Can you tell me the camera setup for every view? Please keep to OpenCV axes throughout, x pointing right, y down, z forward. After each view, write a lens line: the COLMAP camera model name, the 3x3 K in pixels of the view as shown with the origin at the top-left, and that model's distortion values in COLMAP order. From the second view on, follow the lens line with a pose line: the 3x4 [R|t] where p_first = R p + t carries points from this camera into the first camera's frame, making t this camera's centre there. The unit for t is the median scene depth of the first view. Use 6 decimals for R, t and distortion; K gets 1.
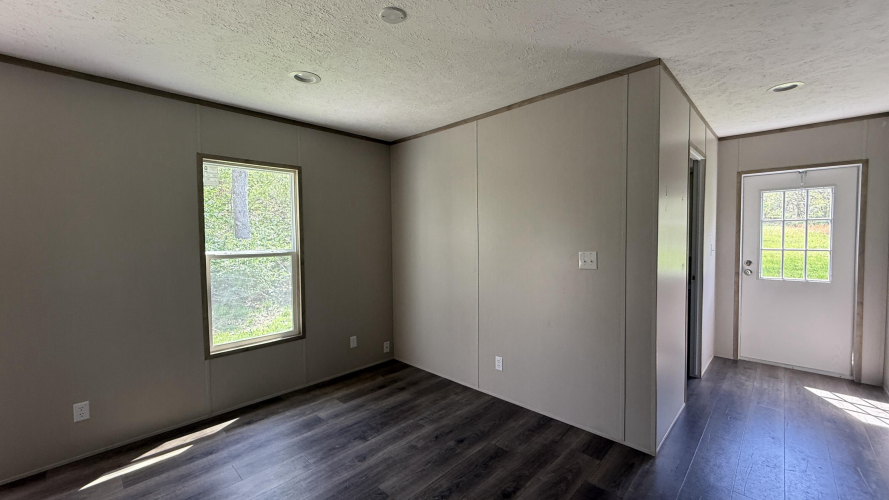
lens RADIAL K [[353.9, 0, 442.0], [0, 353.9, 252.0], [0, 0, 1]] dist [0.000869, 0.000154]
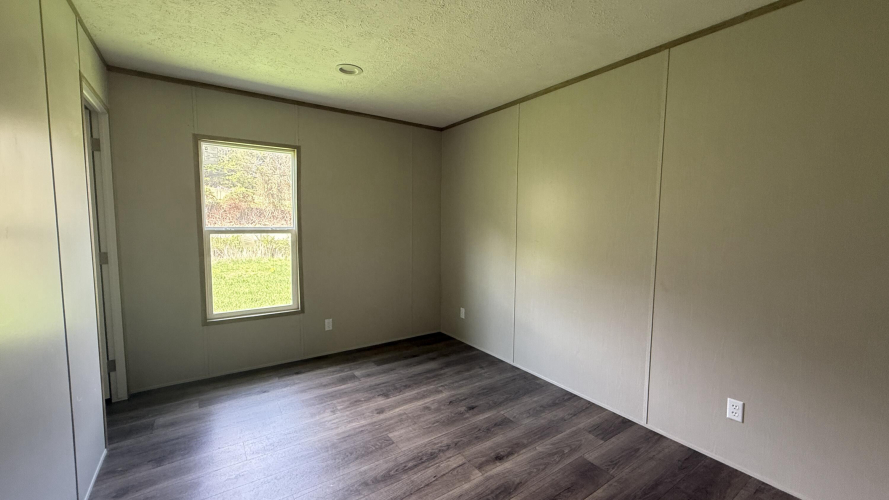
lens RADIAL K [[353.9, 0, 447.2], [0, 353.9, 250.0], [0, 0, 1]] dist [0.000869, 0.000154]
pose [[0.981268, 0.033884, -0.189645, 0.158552], [-0.027535, 0.998972, 0.036014, 0.021146], [0.190670, -0.030117, 0.981192, -0.043944]]
